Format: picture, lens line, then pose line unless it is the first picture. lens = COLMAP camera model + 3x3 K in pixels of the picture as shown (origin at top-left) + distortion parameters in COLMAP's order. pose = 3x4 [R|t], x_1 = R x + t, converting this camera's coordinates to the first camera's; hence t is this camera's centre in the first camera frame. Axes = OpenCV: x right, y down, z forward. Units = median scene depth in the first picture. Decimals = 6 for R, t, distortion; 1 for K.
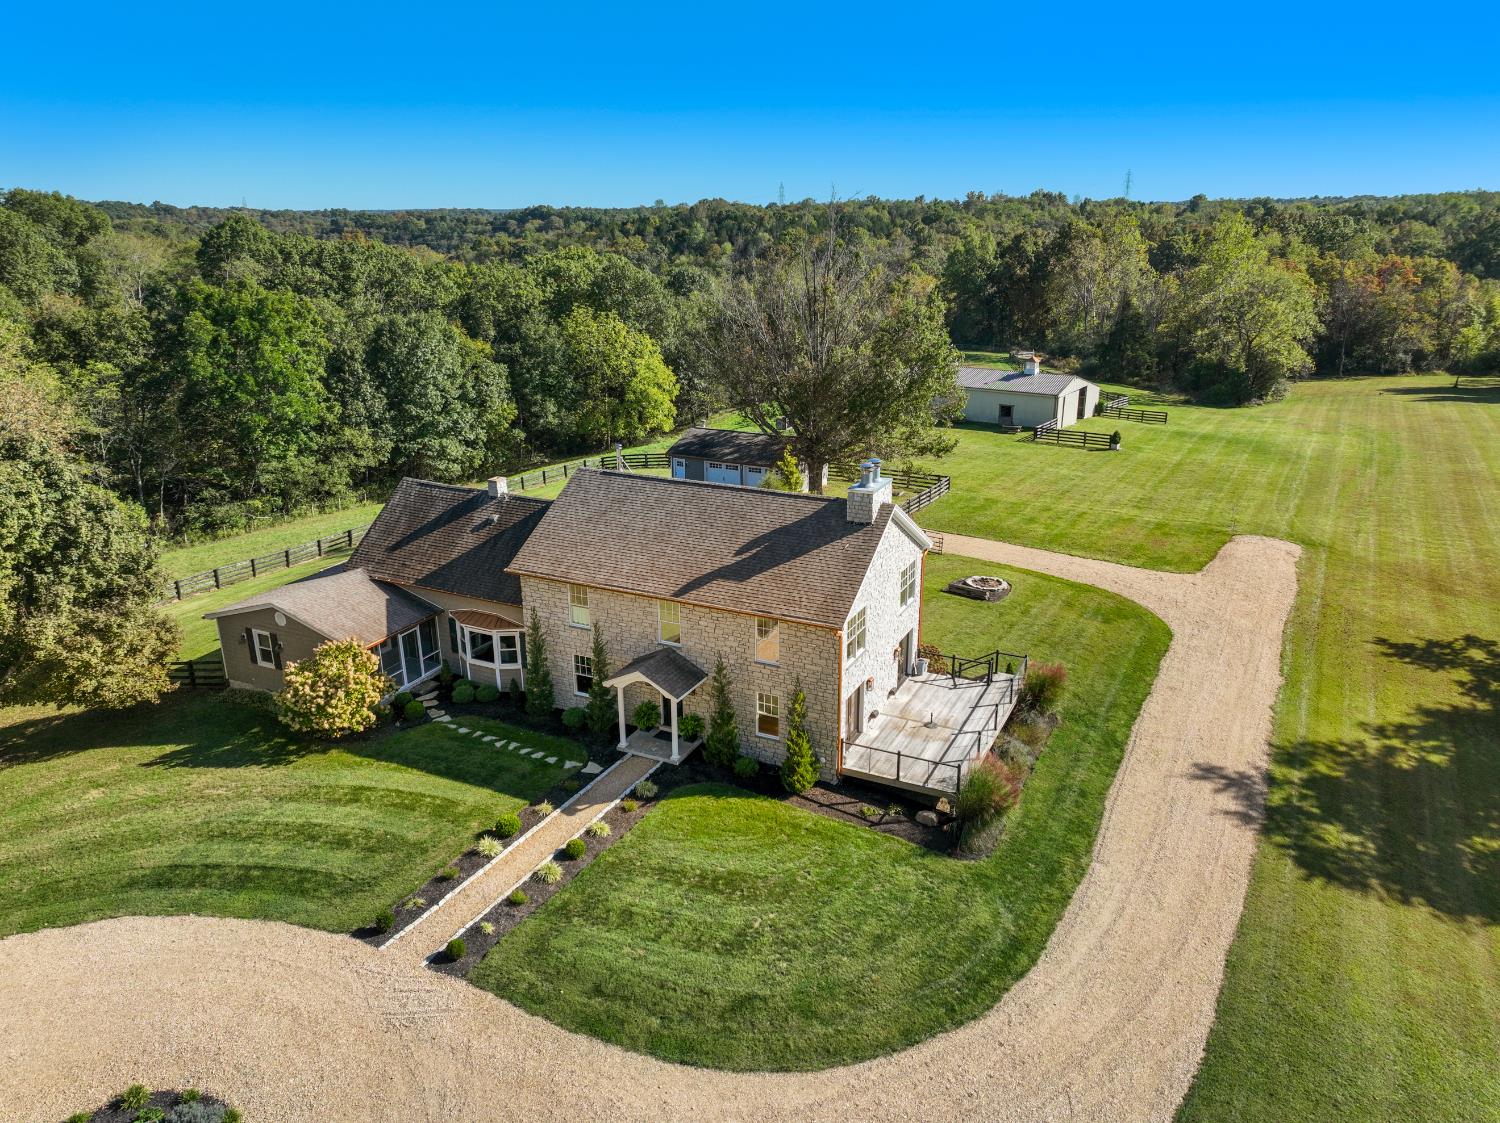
lens RADIAL K [[1053.4, 0, 761.2], [0, 1053.4, 559.6], [0, 0, 1]] dist [-0.002136, 0.019690]
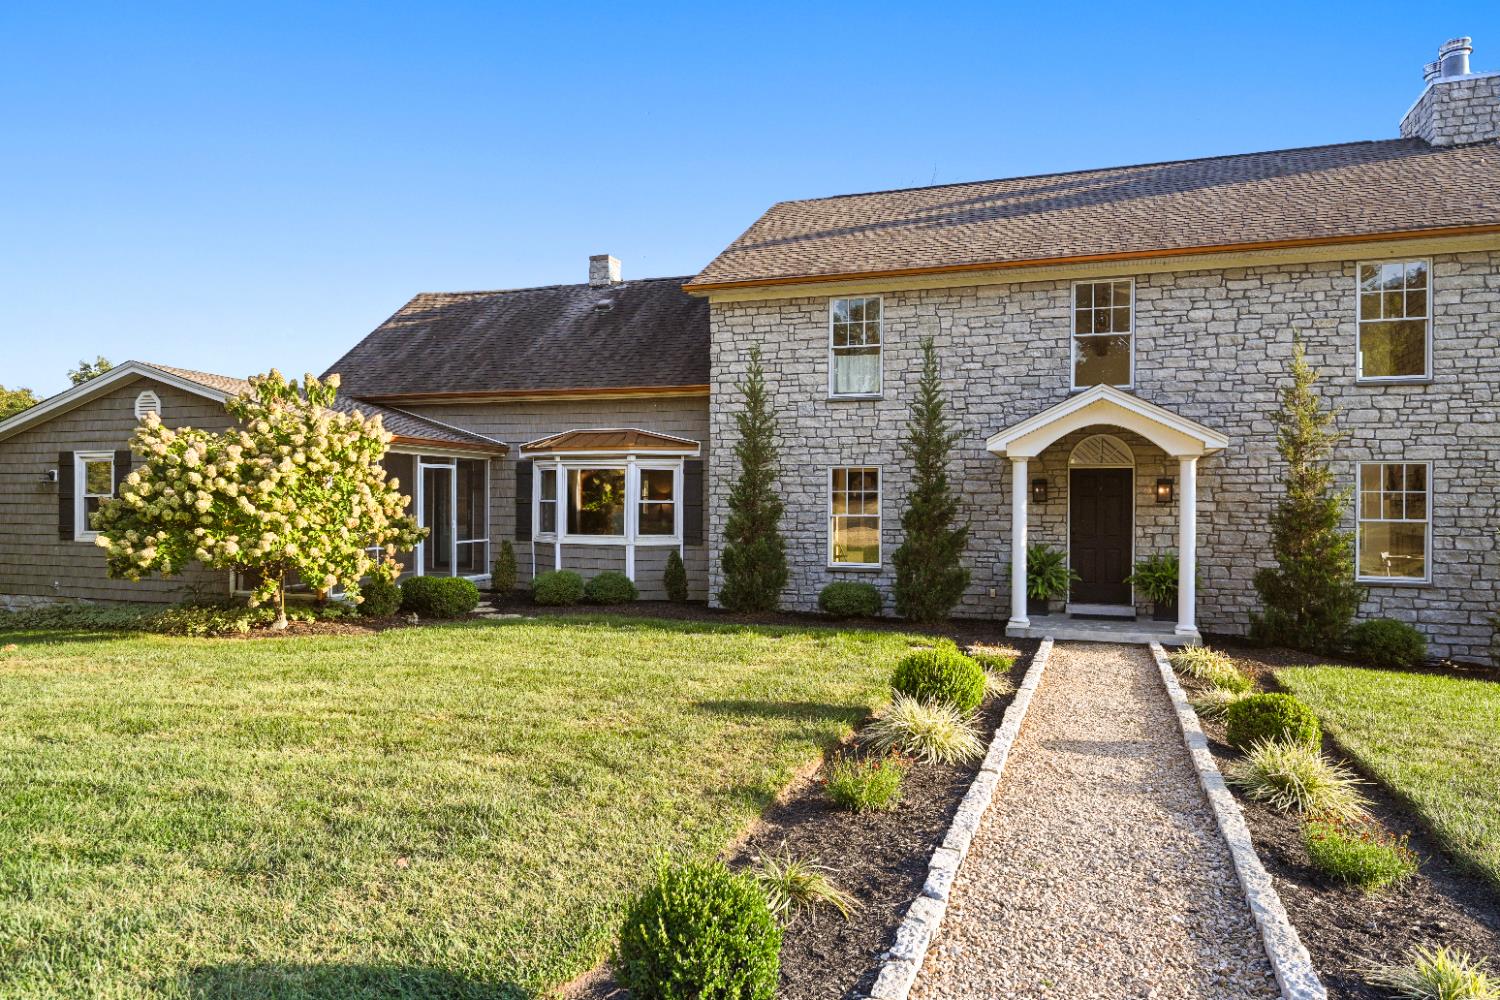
lens RADIAL K [[969.5, 0, 751.0], [0, 969.5, 500.8], [0, 0, 1]] dist [0.006258, -0.000265]
pose [[0.994549, 0.006631, 0.104061, -0.242250], [0.026321, 0.949691, -0.312081, 0.218651], [-0.100895, 0.313119, 0.944339, 0.590139]]
